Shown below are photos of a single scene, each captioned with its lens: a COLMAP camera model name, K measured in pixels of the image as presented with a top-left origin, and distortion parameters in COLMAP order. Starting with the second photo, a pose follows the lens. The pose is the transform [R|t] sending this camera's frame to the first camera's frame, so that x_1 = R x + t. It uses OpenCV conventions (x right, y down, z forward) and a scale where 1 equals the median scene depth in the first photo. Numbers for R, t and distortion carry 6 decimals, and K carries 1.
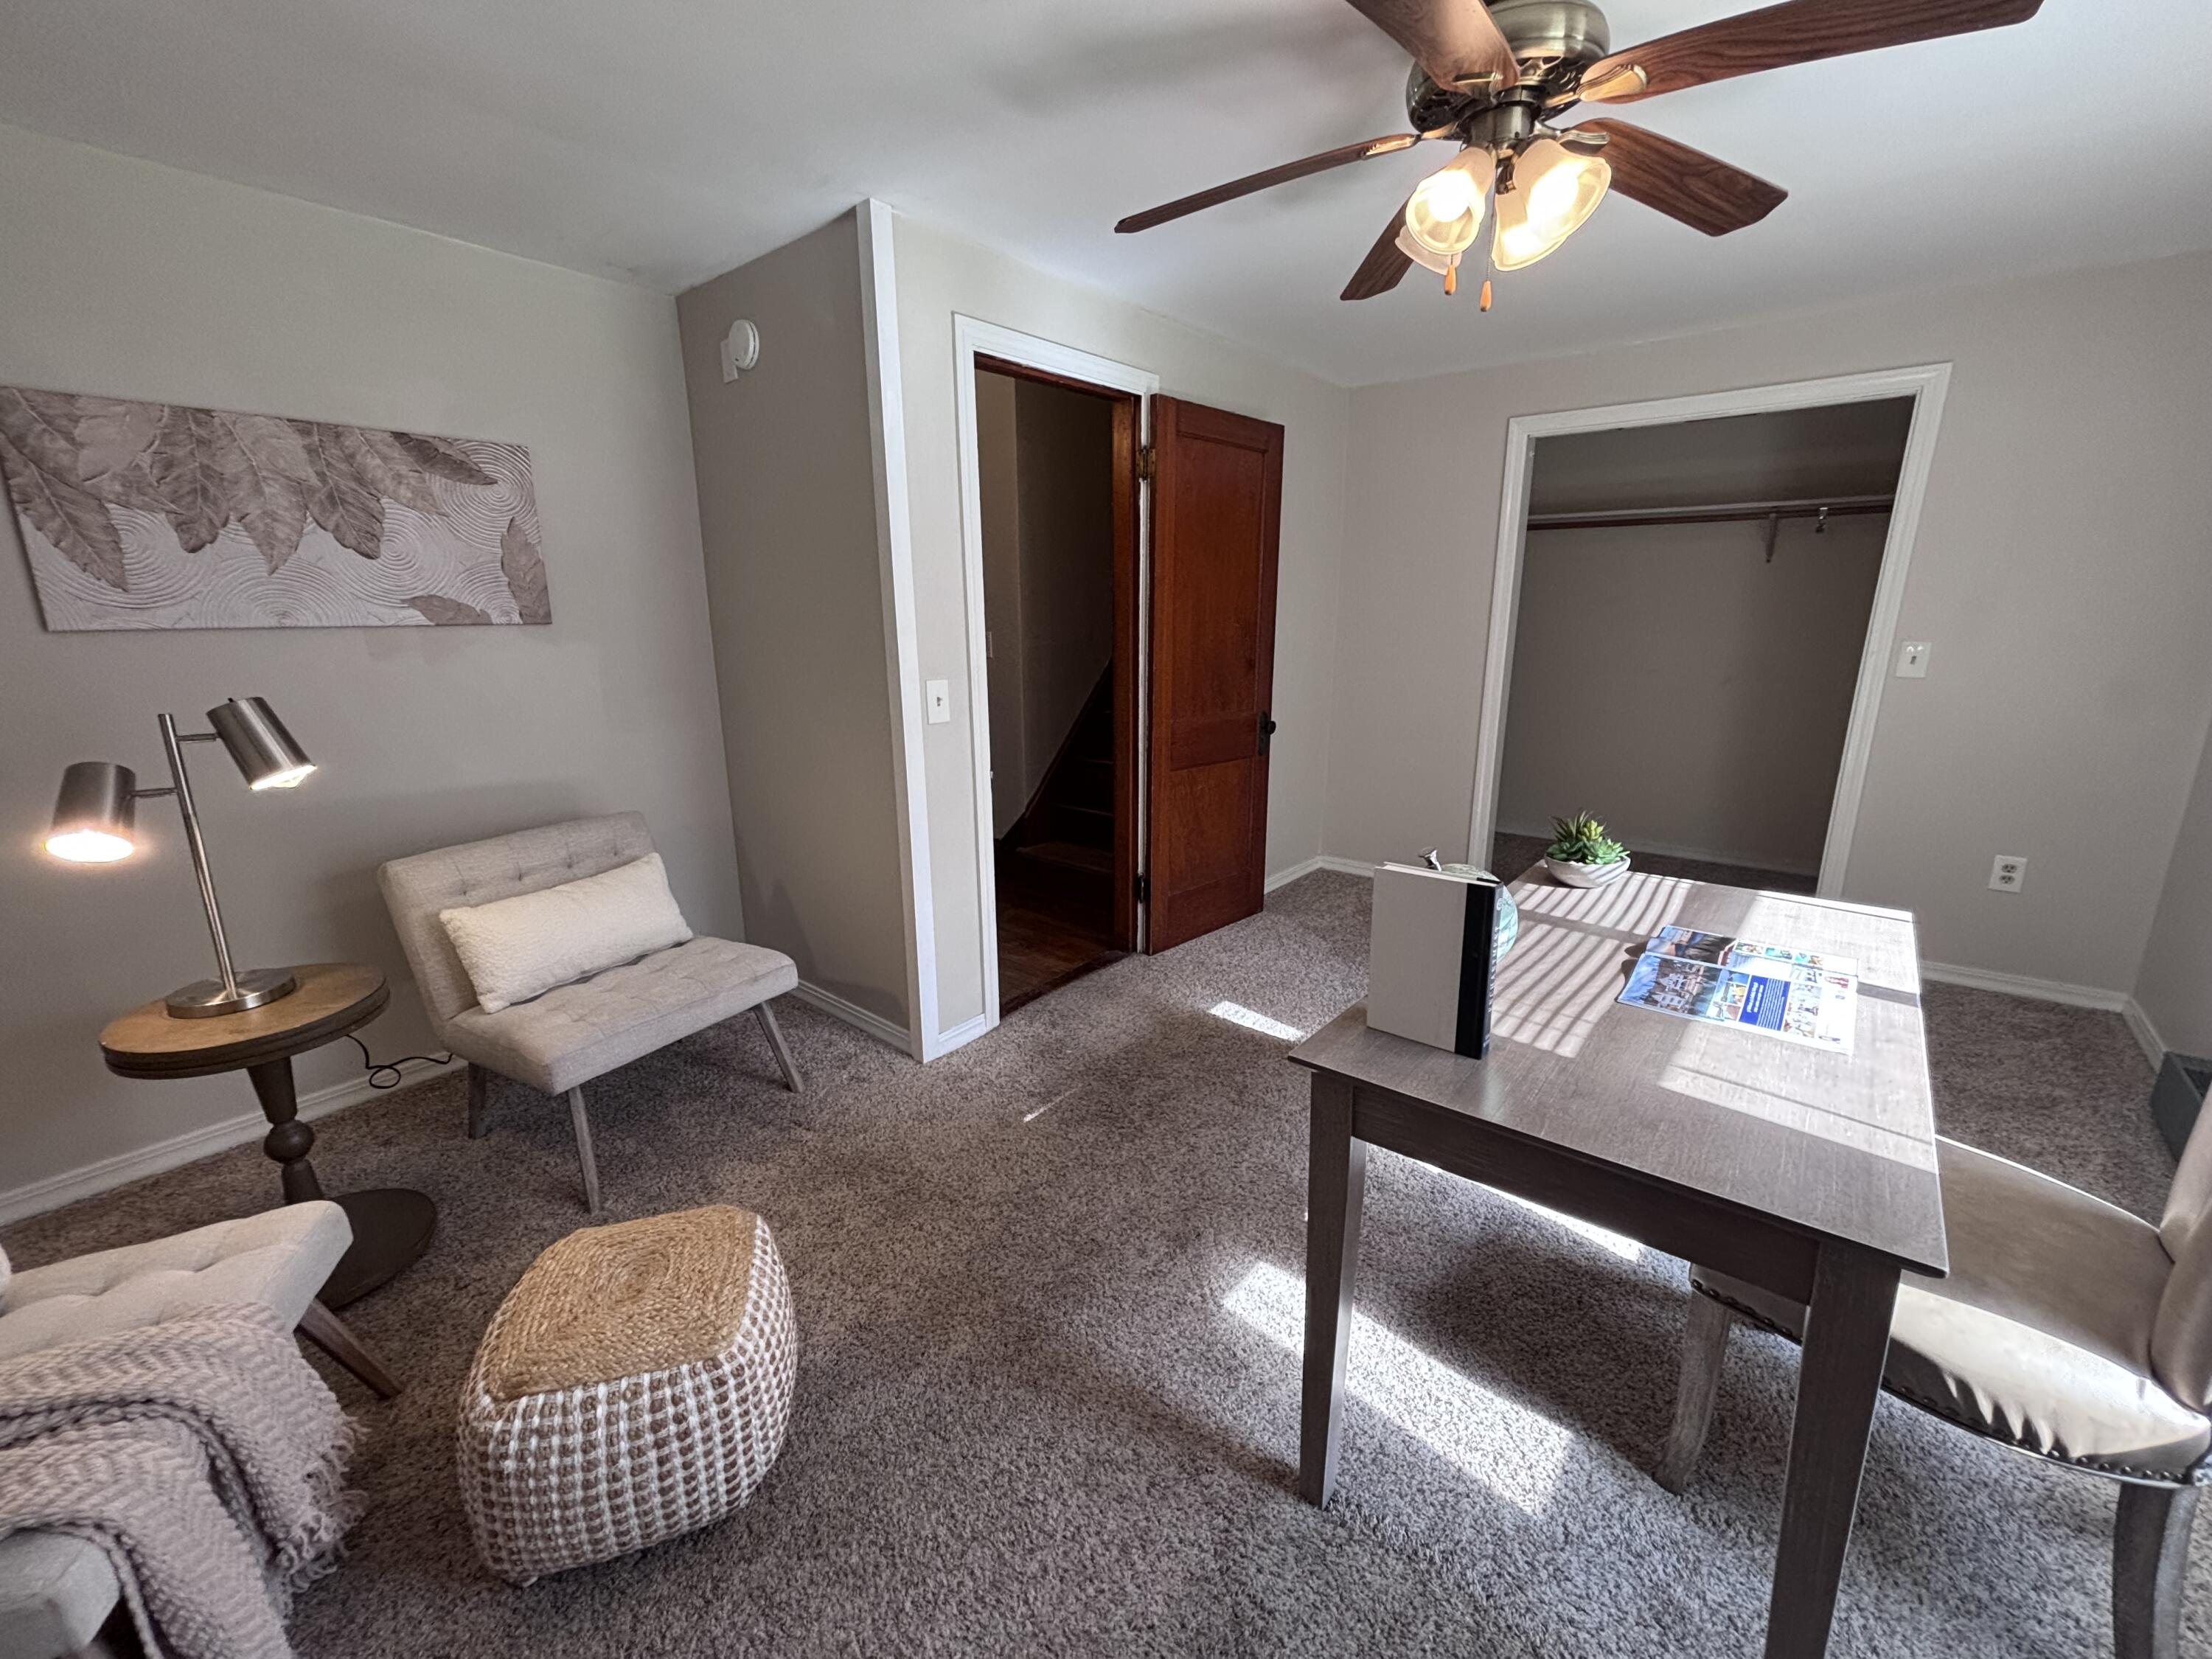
lens RADIAL K [[889.0, 0, 1112.0], [0, 889.0, 824.2], [0, 0, 1]] dist [0.002663, 0.000486]
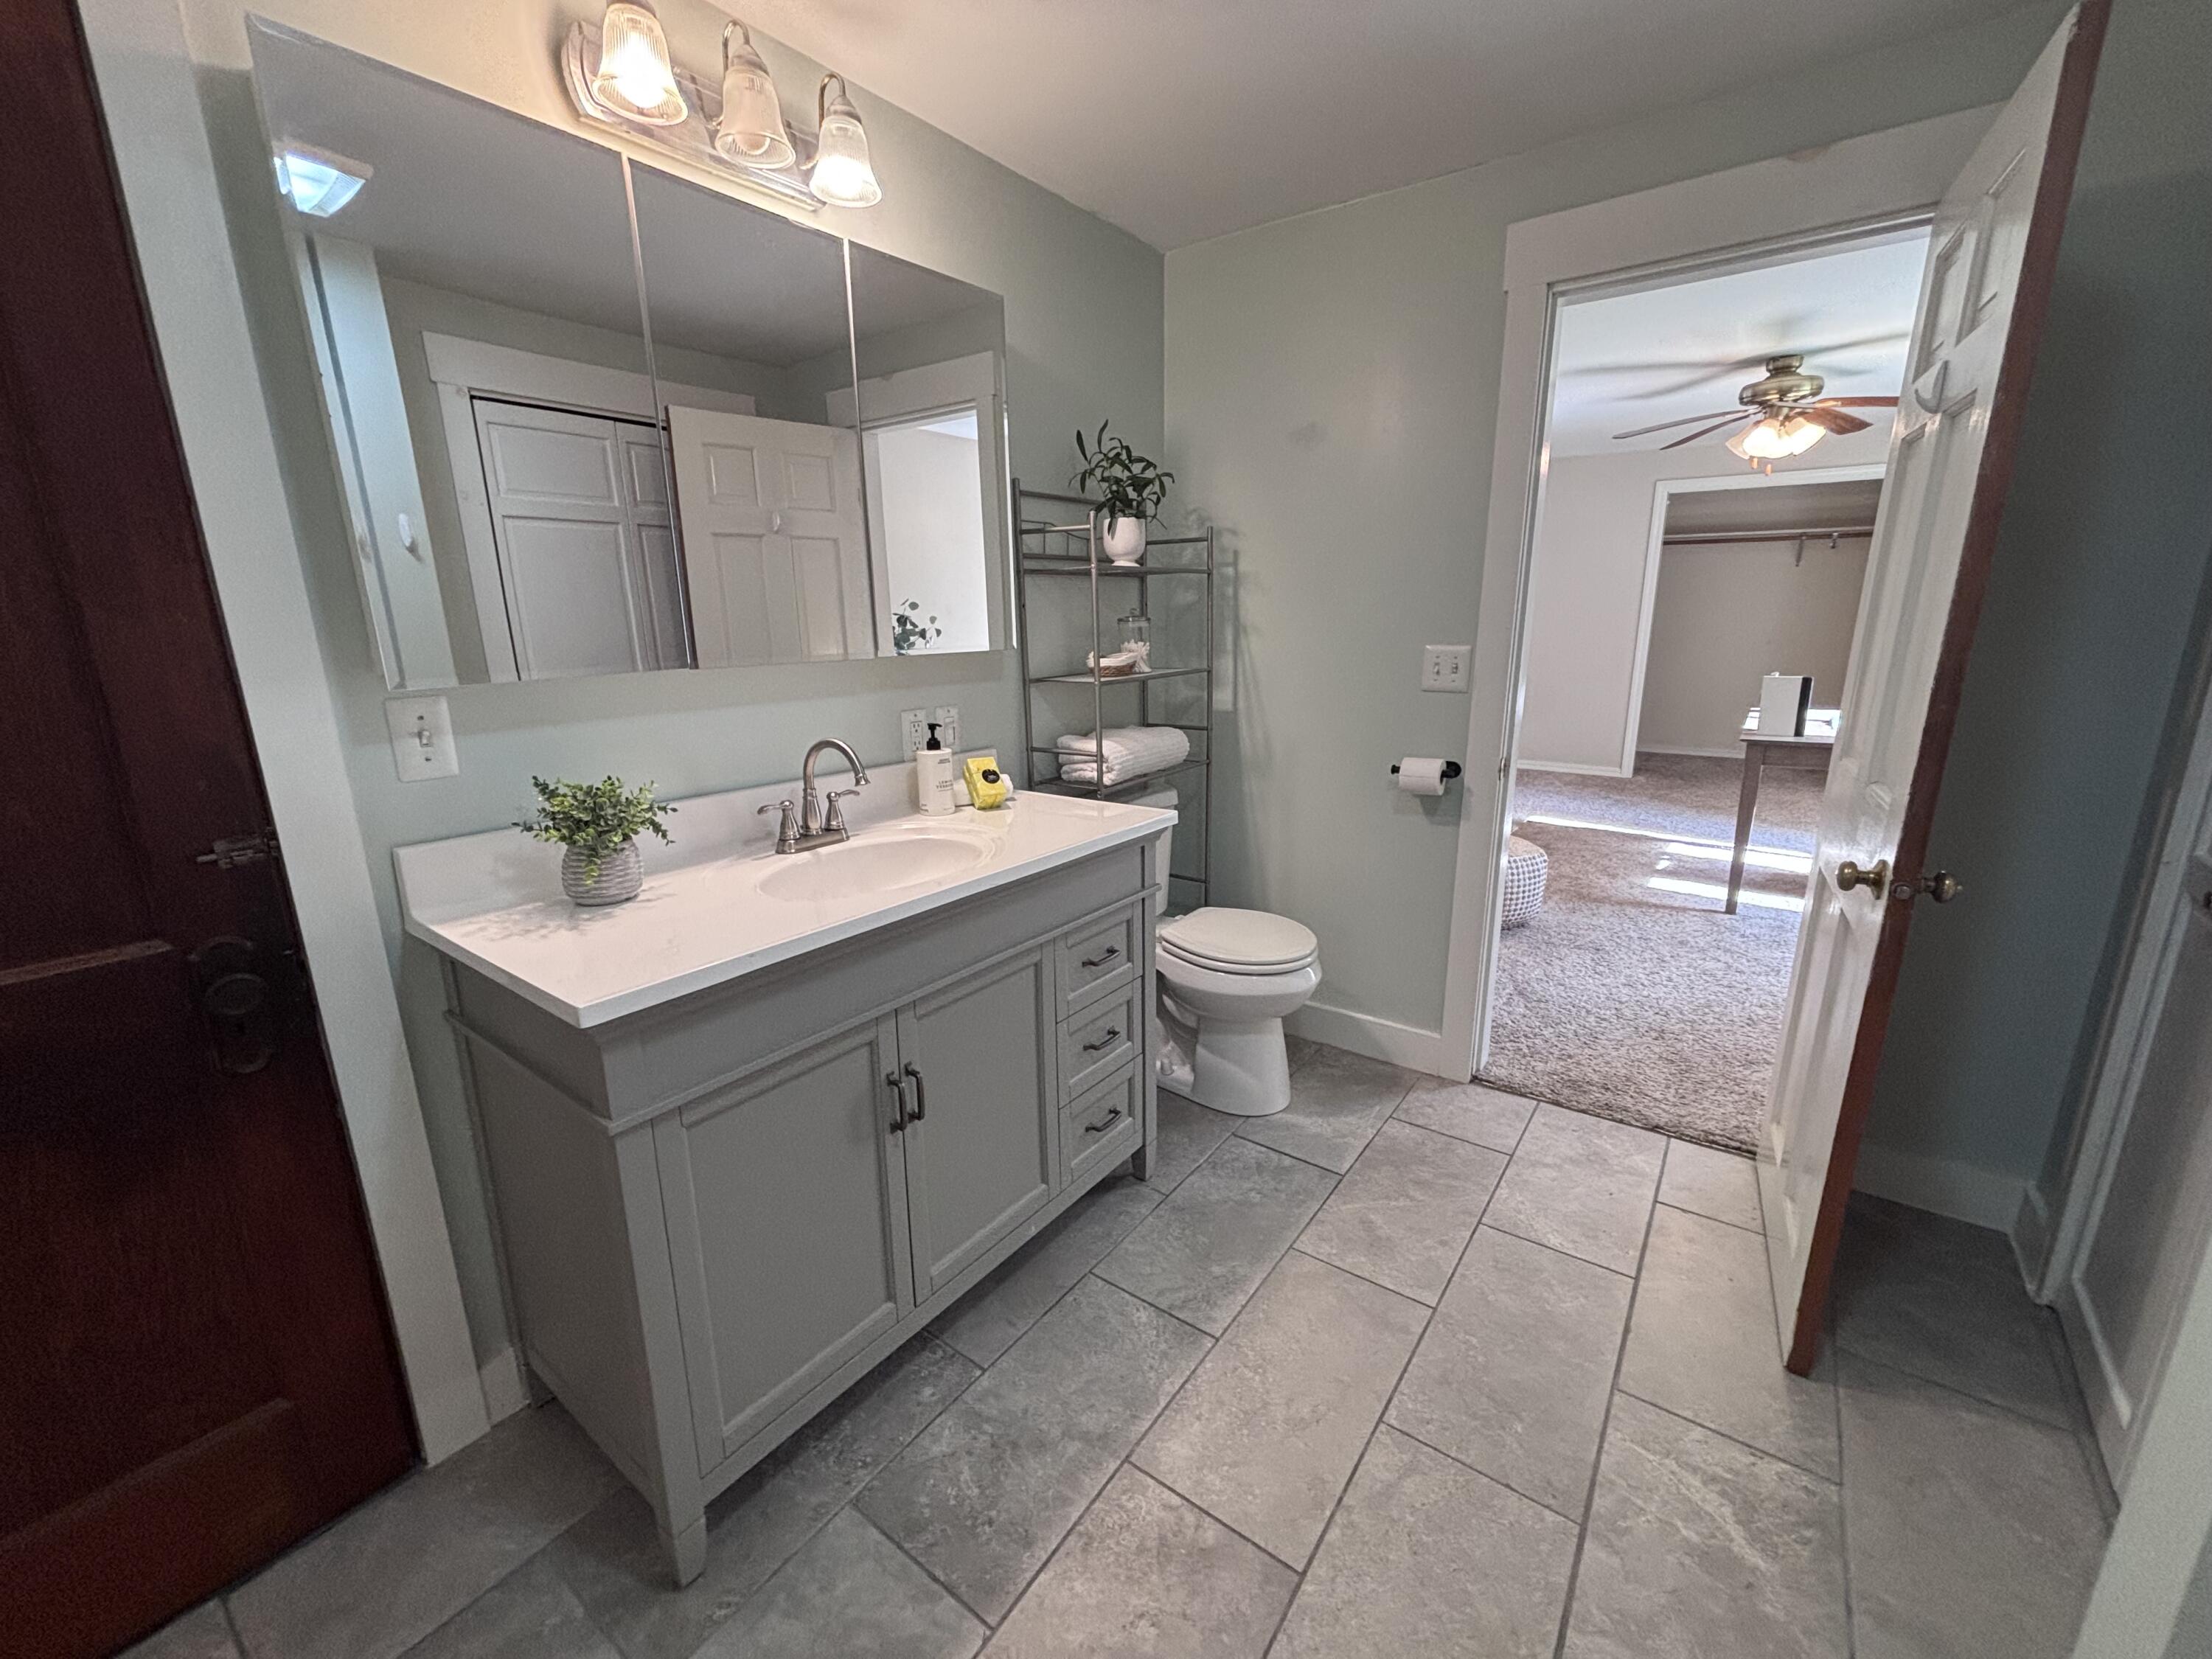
lens RADIAL K [[898.3, 0, 1109.0], [0, 898.3, 819.1], [0, 0, 1]] dist [-0.000394, -0.000248]
pose [[0.997952, -0.020052, 0.060749, -0.876832], [0.020145, 0.999797, -0.000916, 0.203054], [-0.060719, 0.002138, 0.998153, -0.781235]]
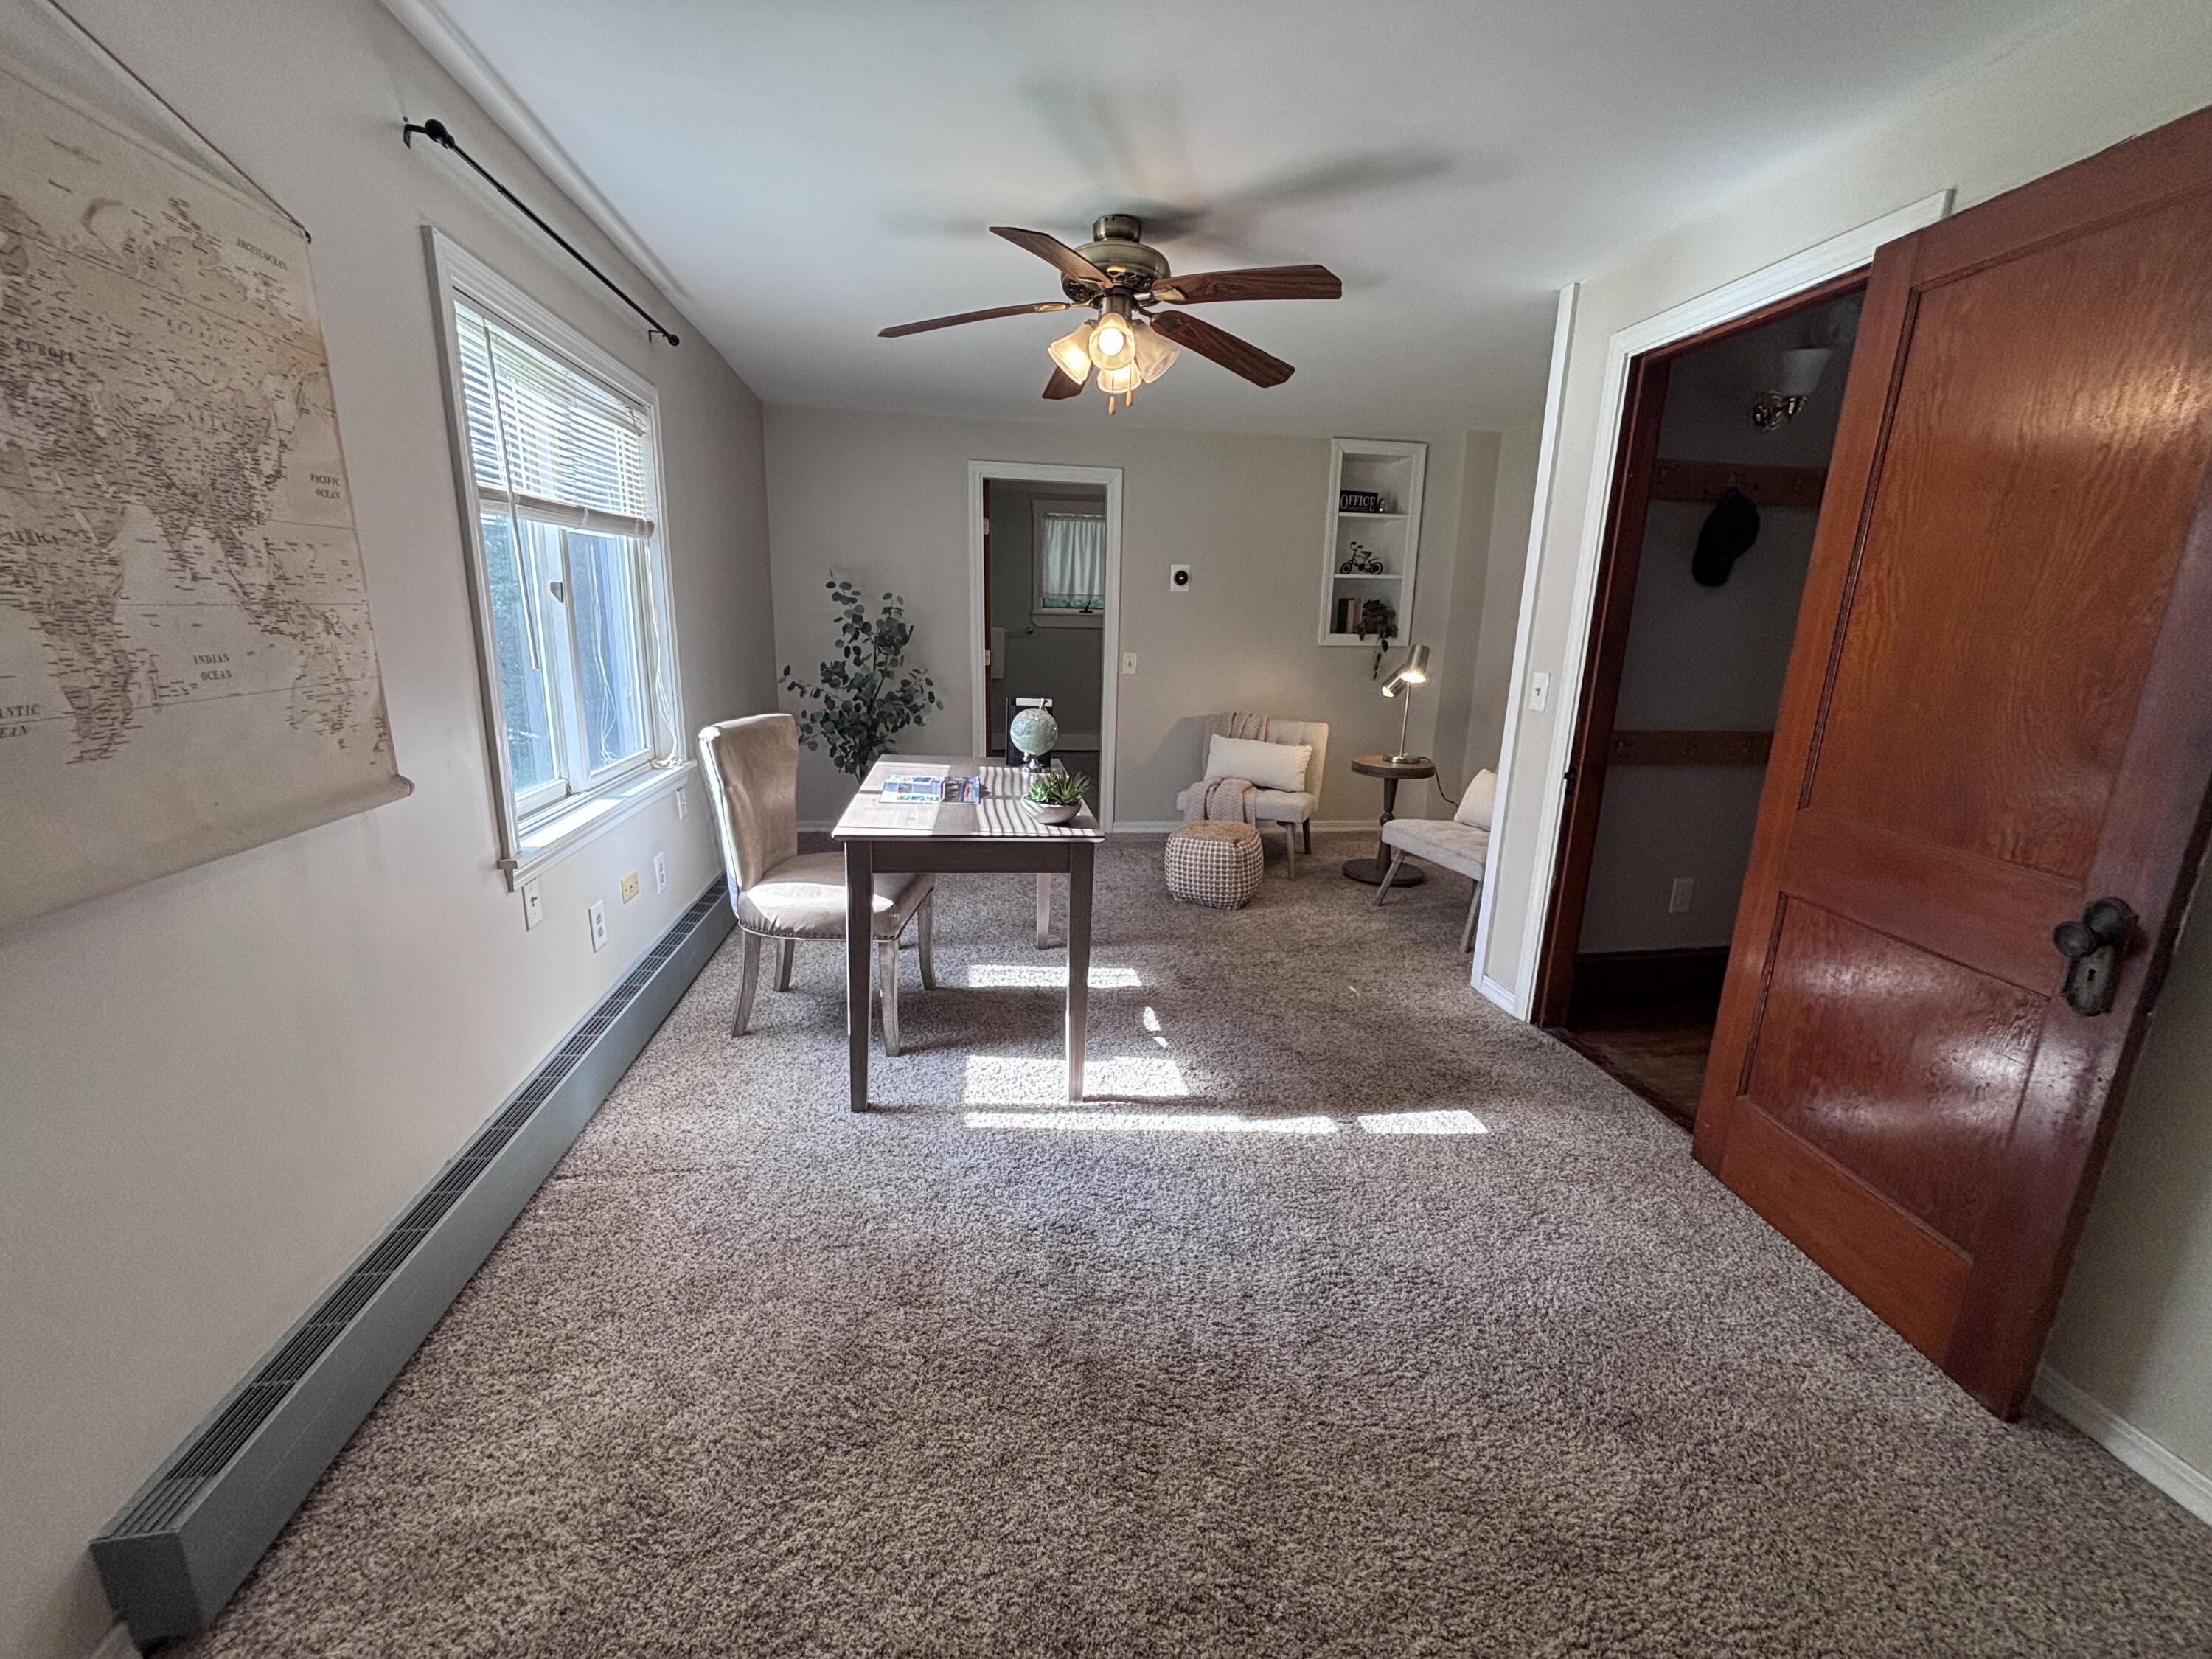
lens RADIAL K [[889.0, 0, 1112.0], [0, 889.0, 824.2], [0, 0, 1]] dist [0.002663, 0.000486]
pose [[-0.657175, 0.165713, -0.735296, 0.893127], [-0.210676, 0.896267, 0.390283, -0.274203], [0.723697, 0.411393, -0.554093, 1.135122]]
